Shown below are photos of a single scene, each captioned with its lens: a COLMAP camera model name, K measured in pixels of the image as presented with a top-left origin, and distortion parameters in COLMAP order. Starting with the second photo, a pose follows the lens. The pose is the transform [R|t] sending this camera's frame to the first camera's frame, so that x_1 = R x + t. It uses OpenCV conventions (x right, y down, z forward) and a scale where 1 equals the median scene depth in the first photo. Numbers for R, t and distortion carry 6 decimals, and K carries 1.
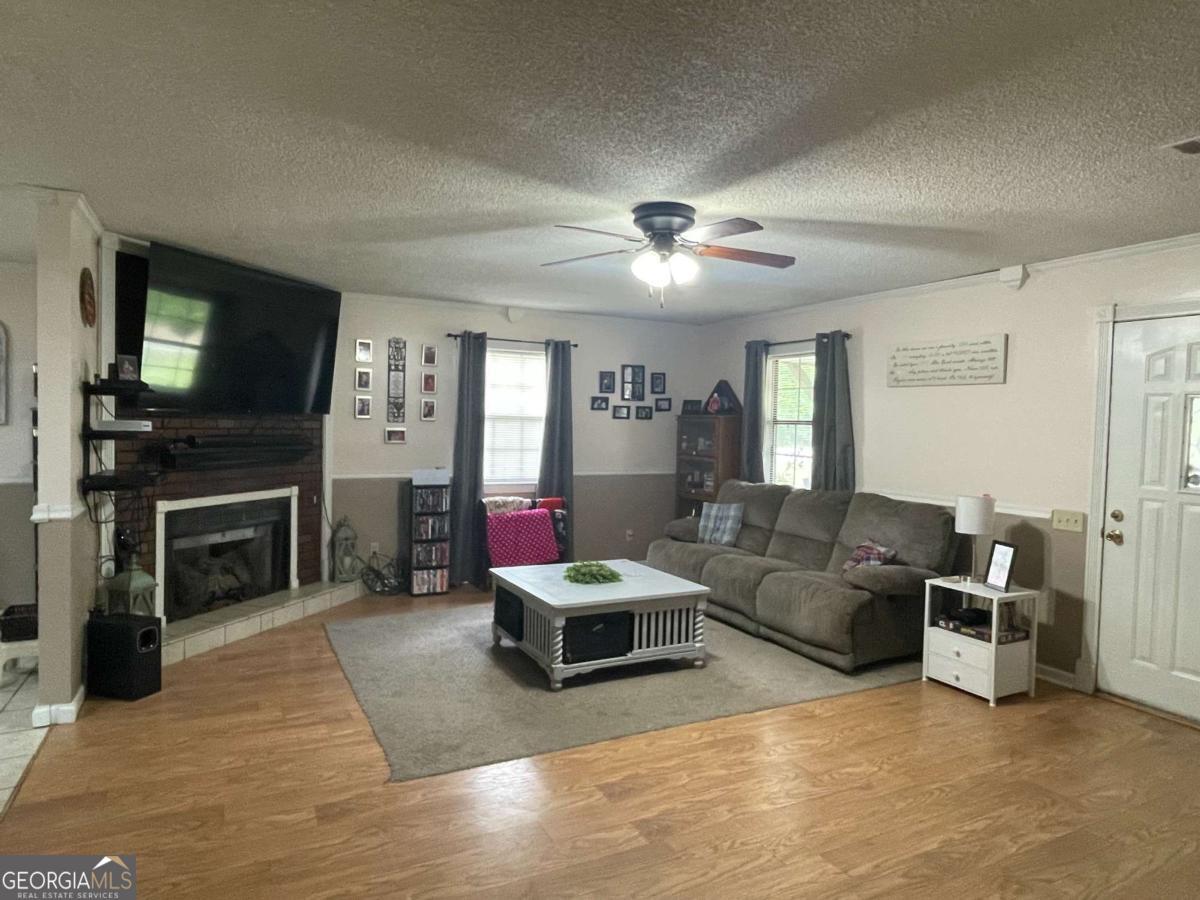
lens RADIAL K [[728.5, 0, 594.8], [0, 728.5, 452.8], [0, 0, 1]] dist [-0.003227, -0.002548]
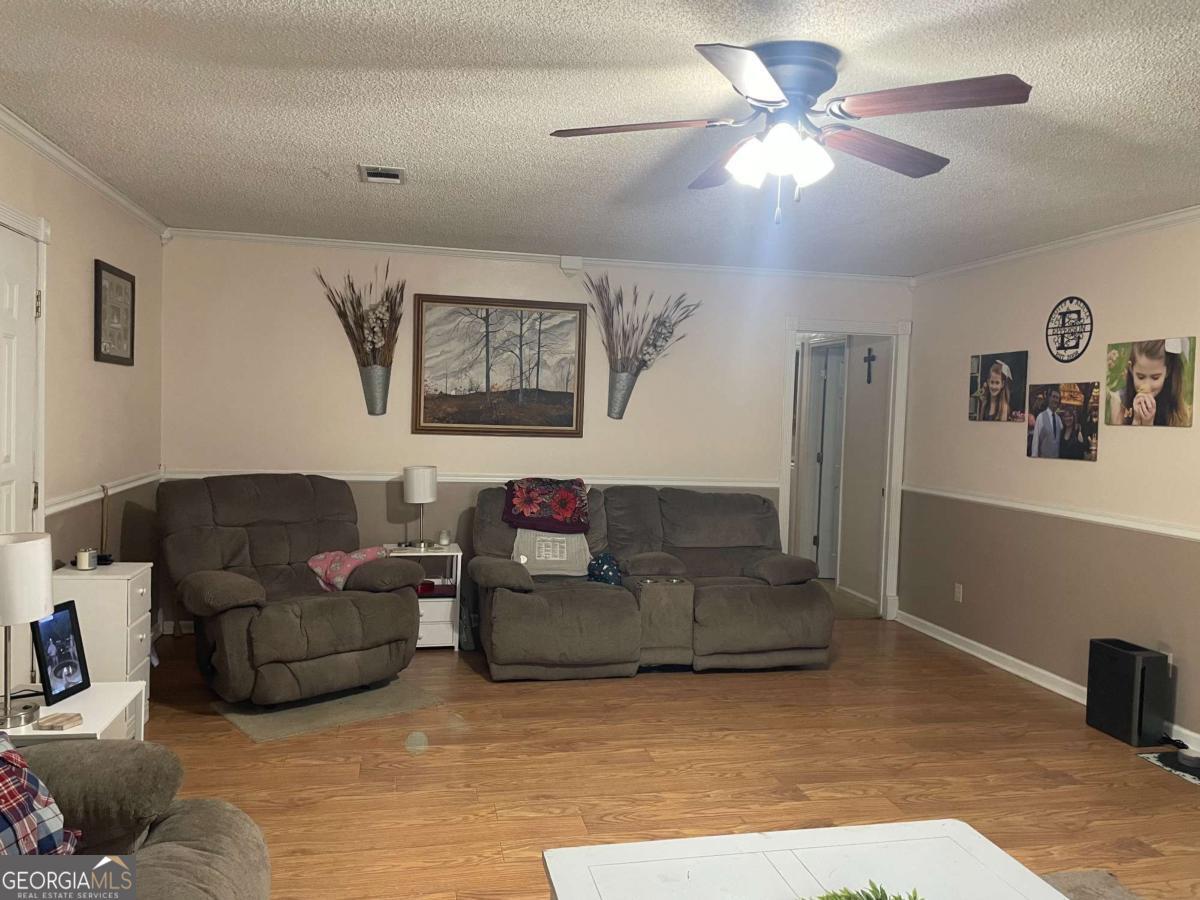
lens RADIAL K [[901.7, 0, 592.3], [0, 901.7, 445.3], [0, 0, 1]] dist [0.083624, -0.109303]
pose [[-0.964279, -0.063057, 0.257272, 0.022529], [-0.042035, 0.995372, 0.086414, -0.046620], [-0.261531, 0.072513, -0.962467, 1.107465]]
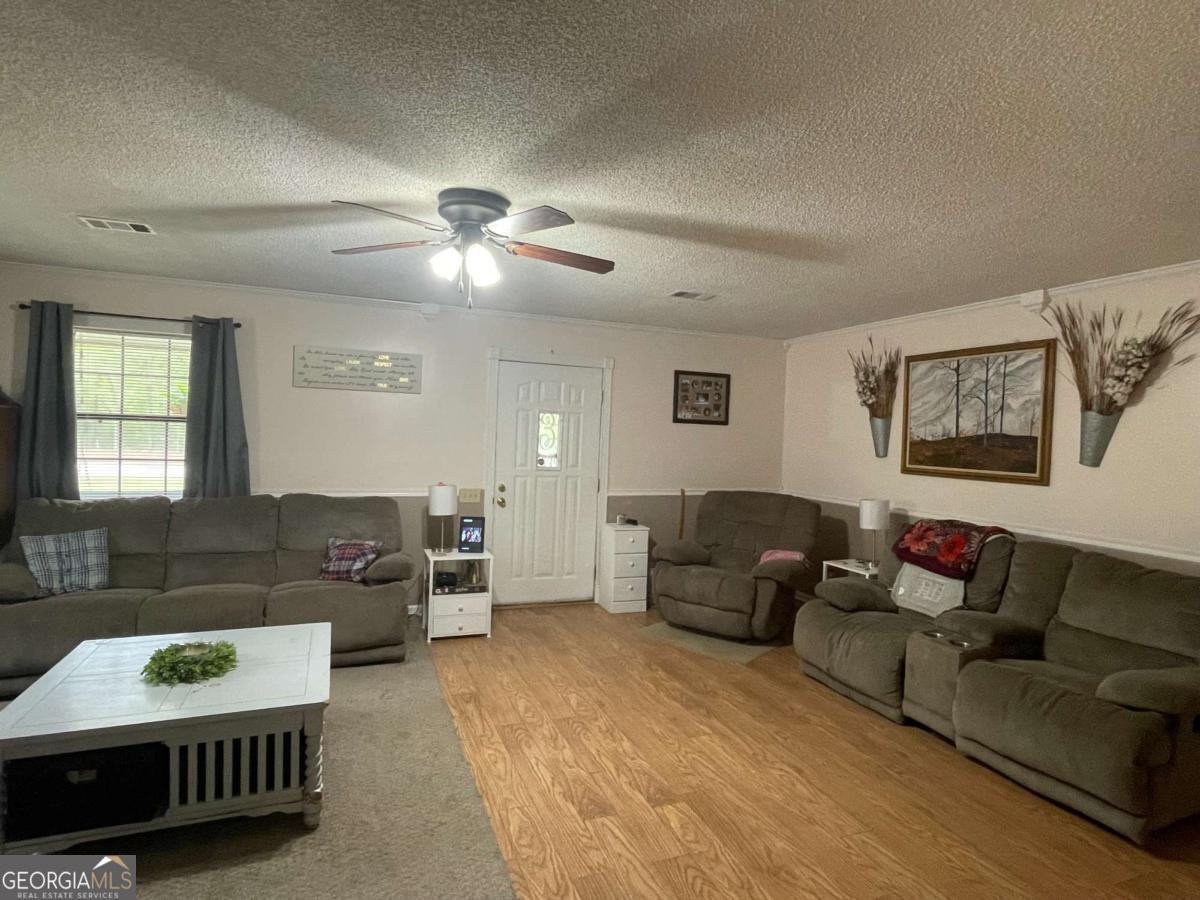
lens RADIAL K [[649.2, 0, 603.4], [0, 649.2, 455.6], [0, 0, 1]] dist [-0.007313, 0.000426]
pose [[0.093651, -0.052527, 0.994218, -0.434208], [0.010213, 0.998605, 0.051797, -0.035662], [-0.995553, 0.005303, 0.094057, 0.471104]]
